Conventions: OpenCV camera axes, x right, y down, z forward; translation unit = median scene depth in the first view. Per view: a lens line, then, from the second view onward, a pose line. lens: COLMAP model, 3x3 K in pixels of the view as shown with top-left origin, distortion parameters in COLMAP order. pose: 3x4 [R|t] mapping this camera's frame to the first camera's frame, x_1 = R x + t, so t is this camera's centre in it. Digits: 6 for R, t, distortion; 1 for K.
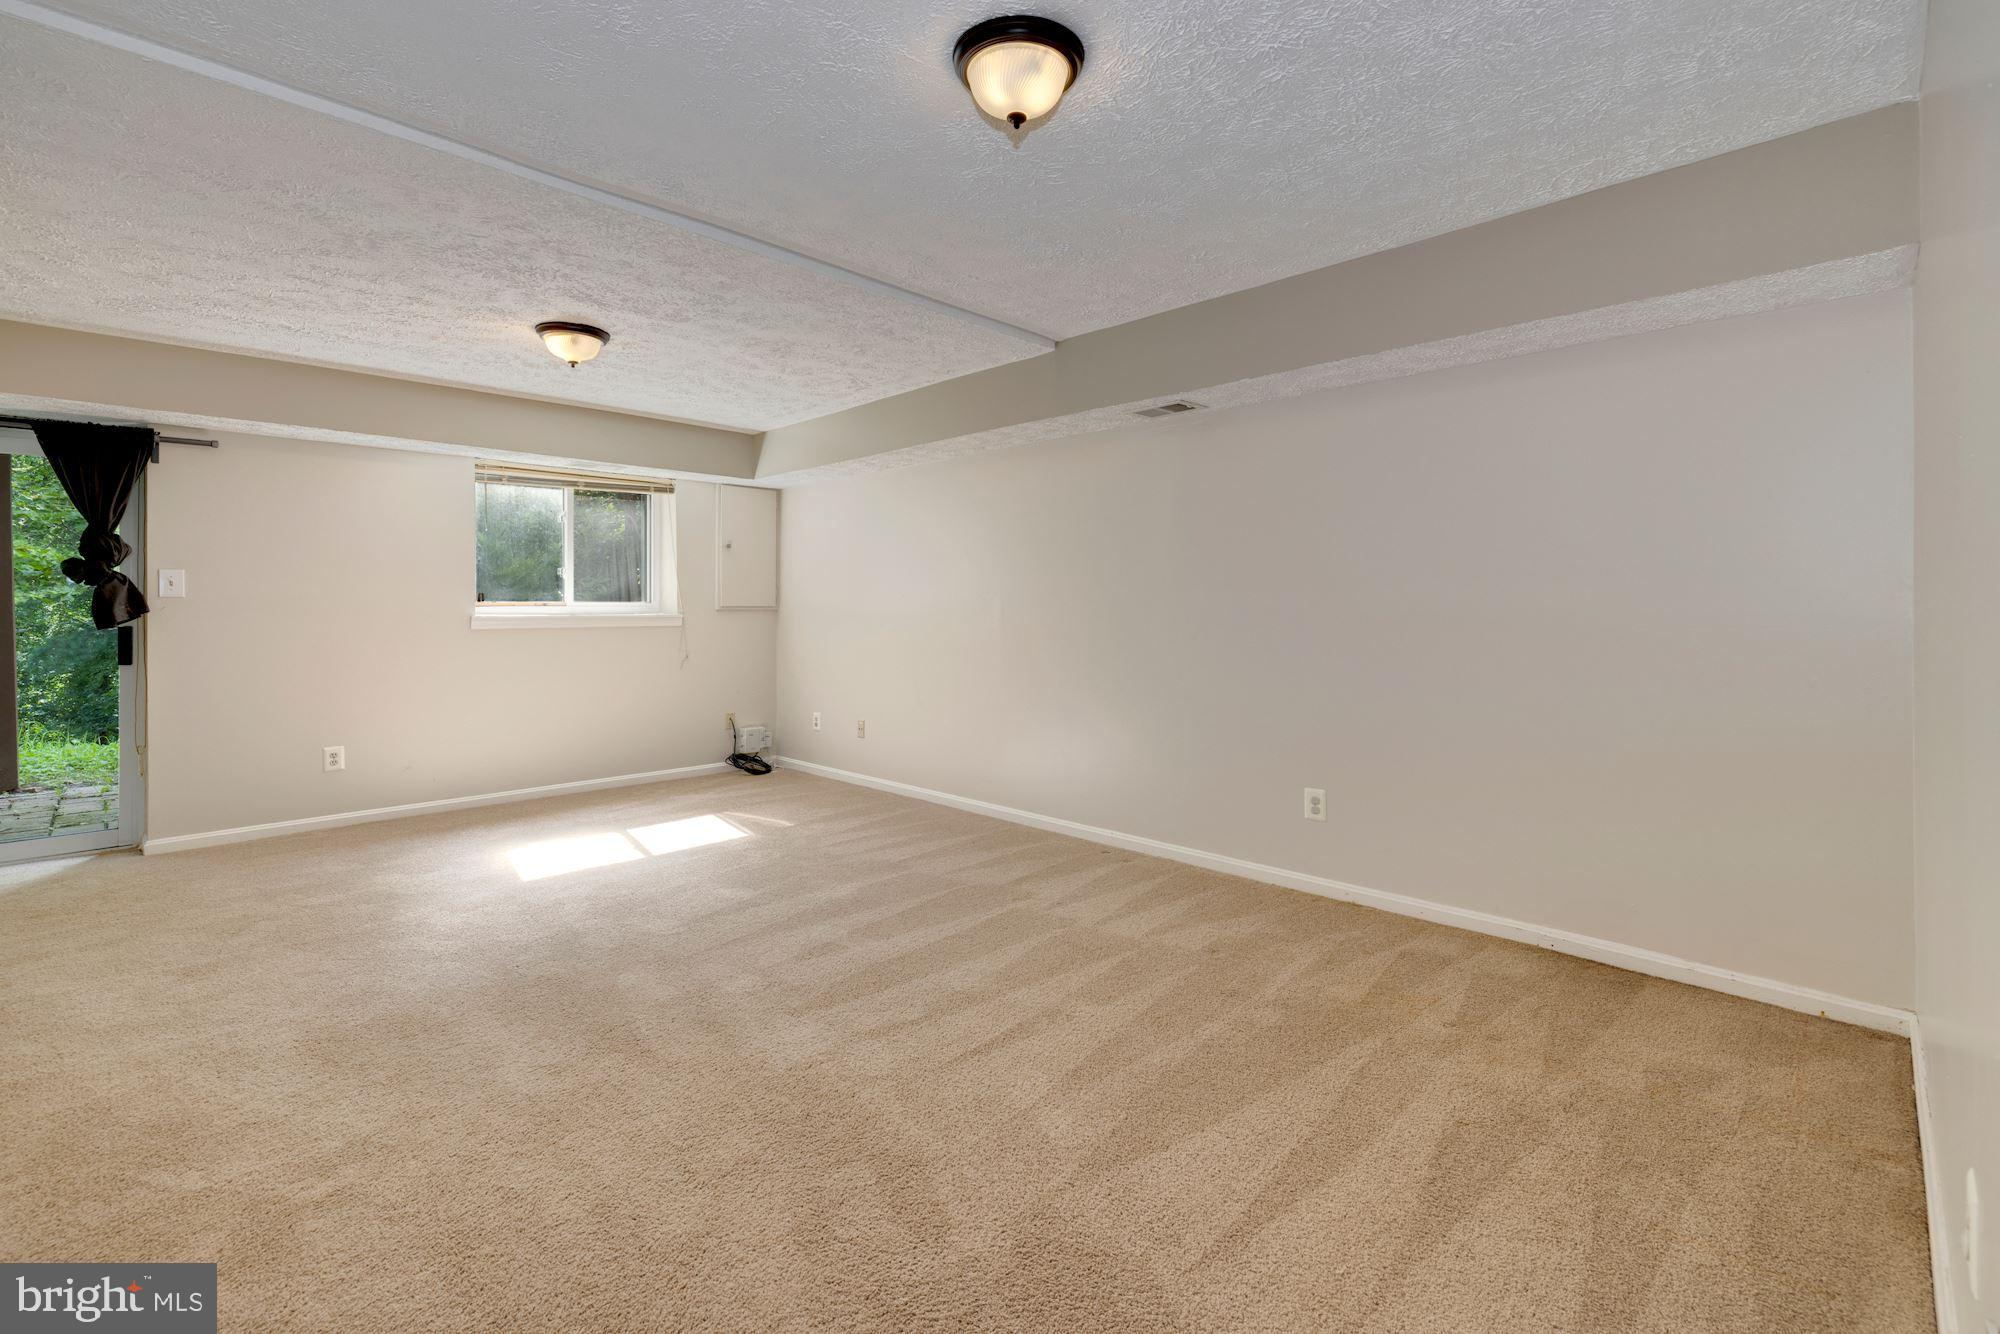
lens RADIAL K [[873.2, 0, 994.5], [0, 873.2, 623.4], [0, 0, 1]] dist [0.000212, 0.000288]
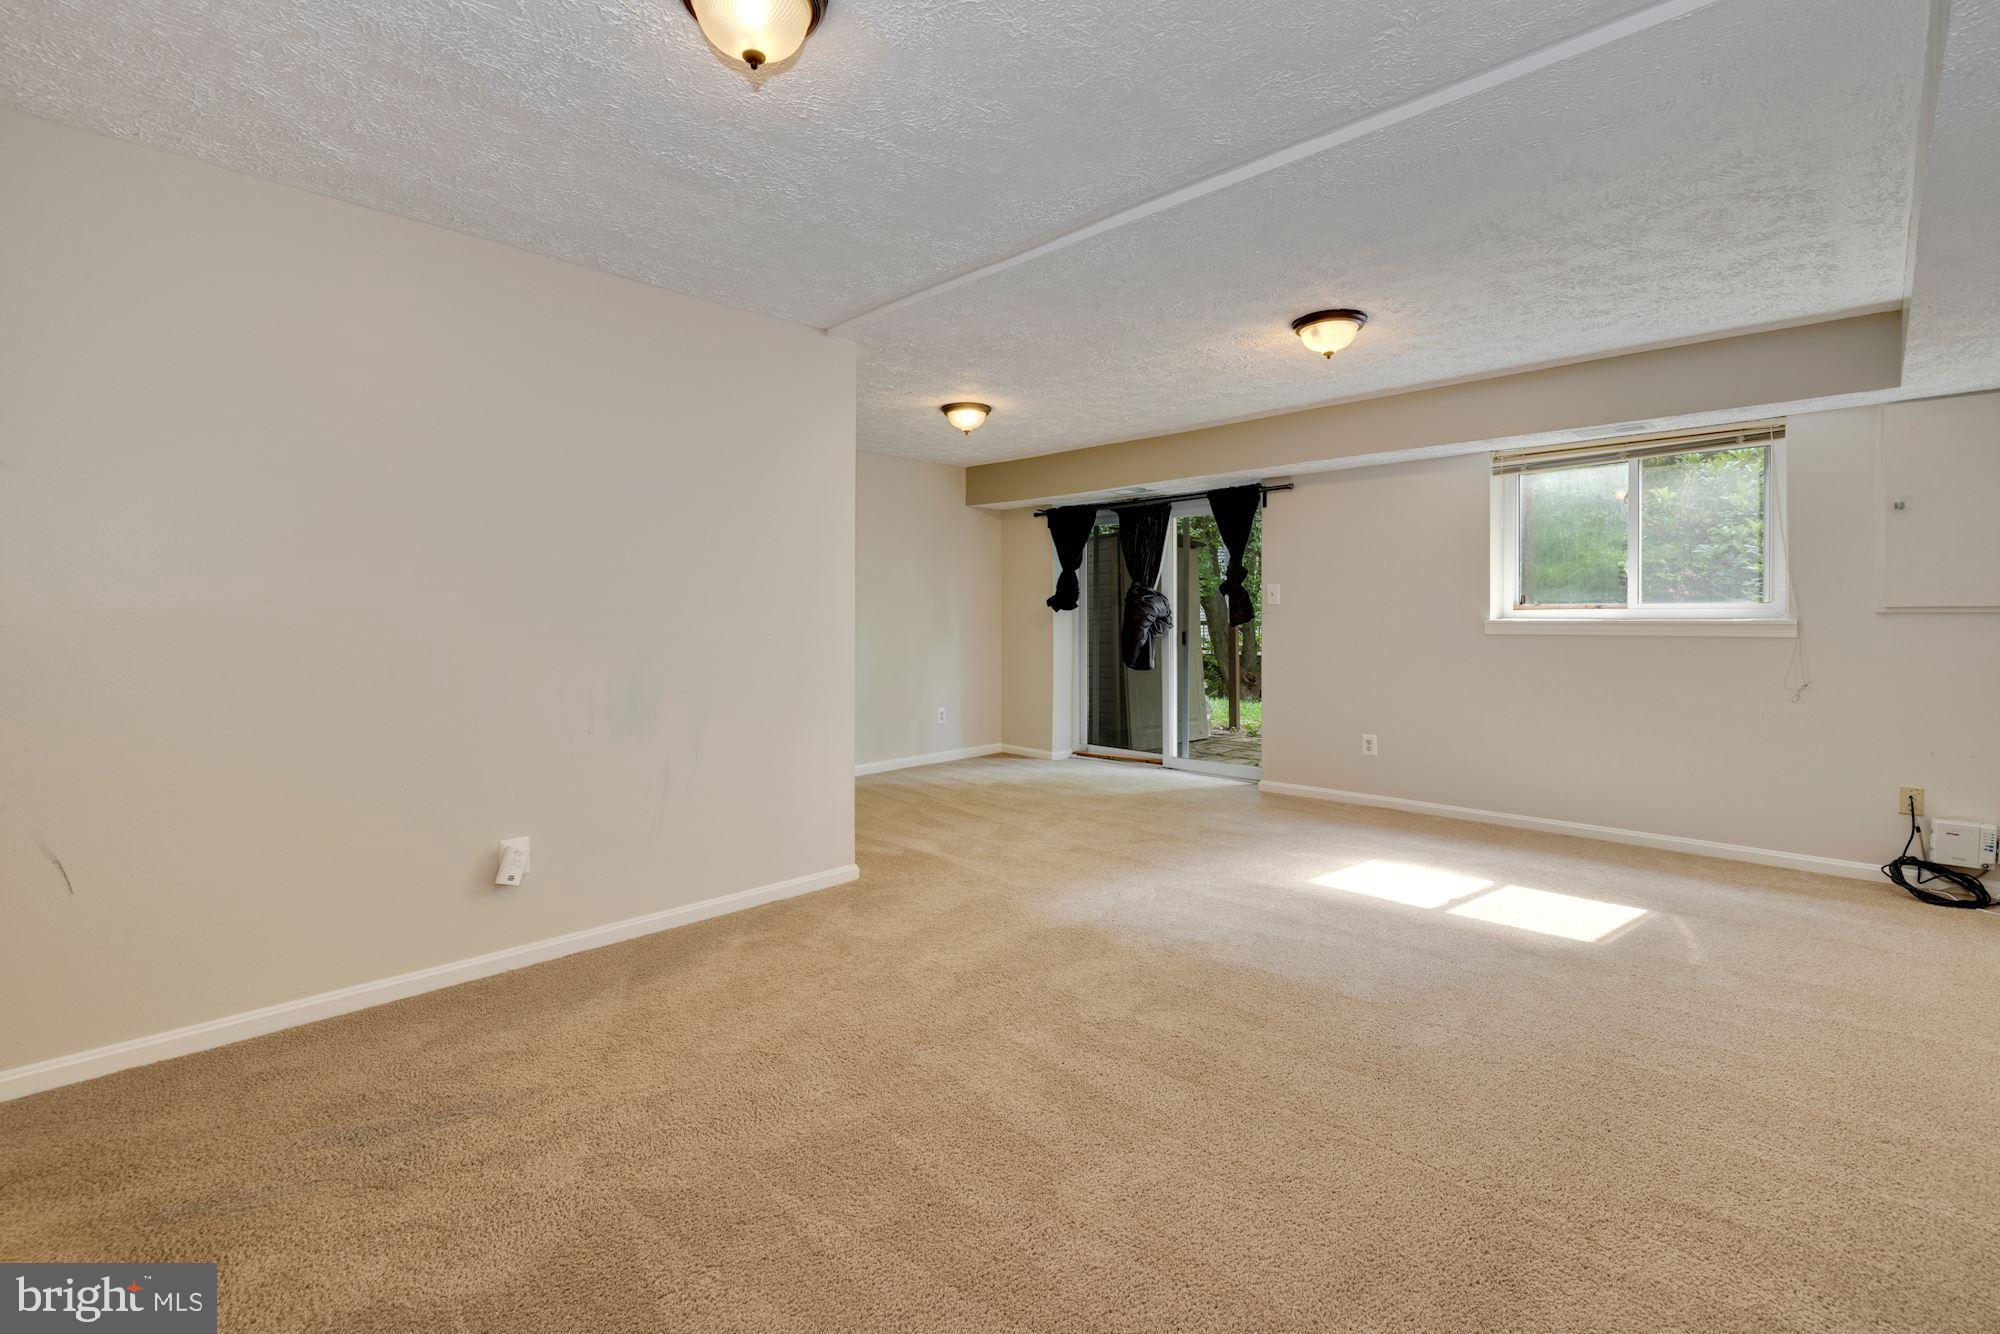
lens RADIAL K [[873.2, 0, 994.5], [0, 873.2, 623.4], [0, 0, 1]] dist [0.000212, 0.000288]
pose [[0.015426, 0.008808, -0.999842, 0.375380], [-0.012824, 0.999881, 0.008610, -0.006637], [0.999799, 0.012689, 0.015537, 0.505105]]
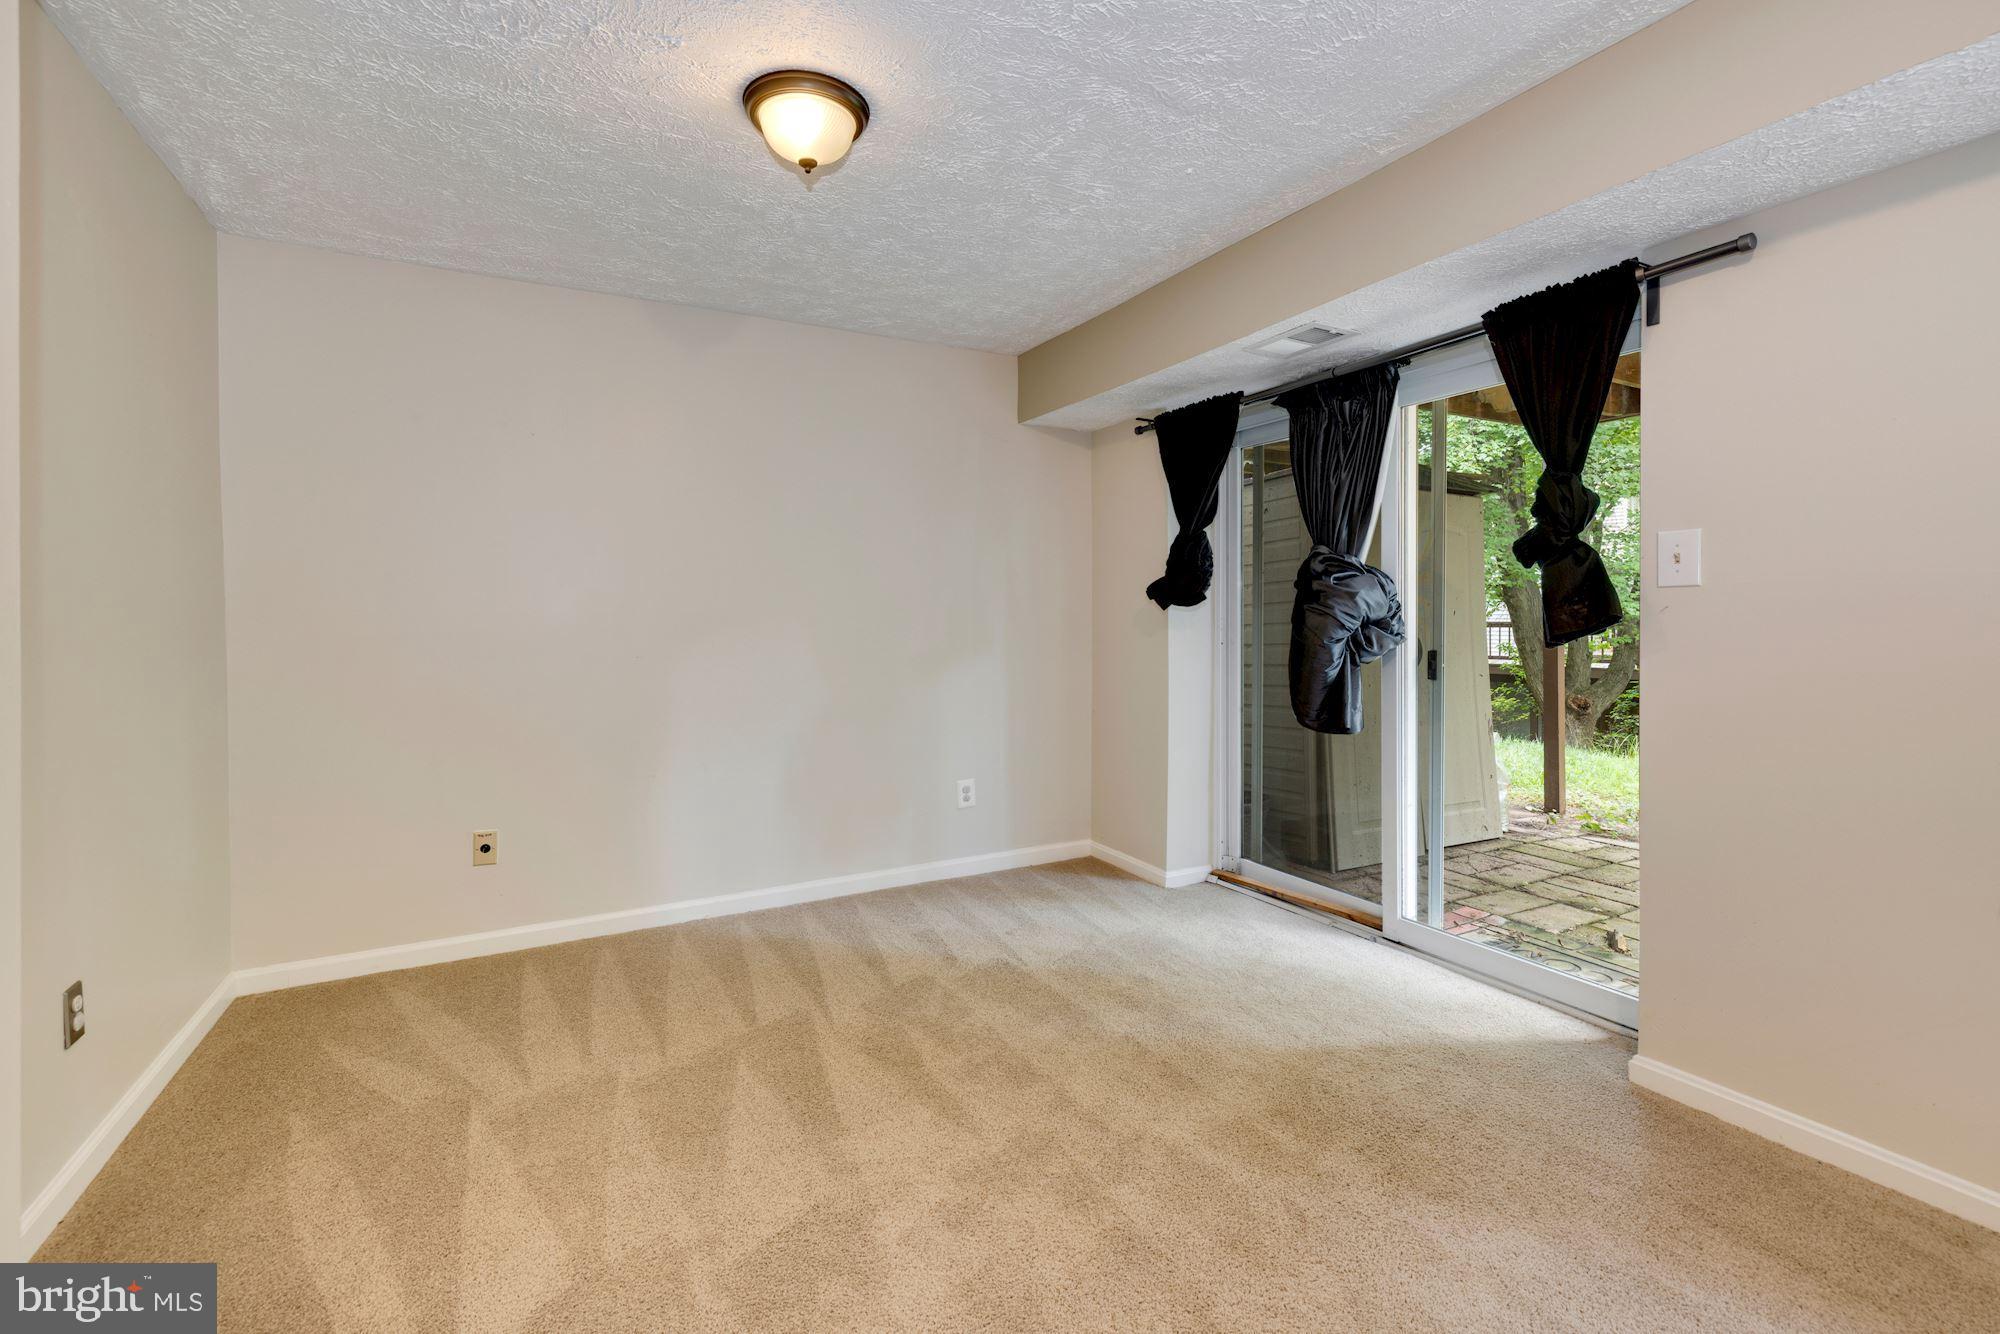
lens RADIAL K [[873.2, 0, 994.5], [0, 873.2, 623.4], [0, 0, 1]] dist [0.000212, 0.000288]
pose [[-0.281549, 0.010658, -0.959488, -0.331081], [-0.009597, 0.999857, 0.013922, -0.011477], [0.959499, 0.013128, -0.281407, 0.708065]]
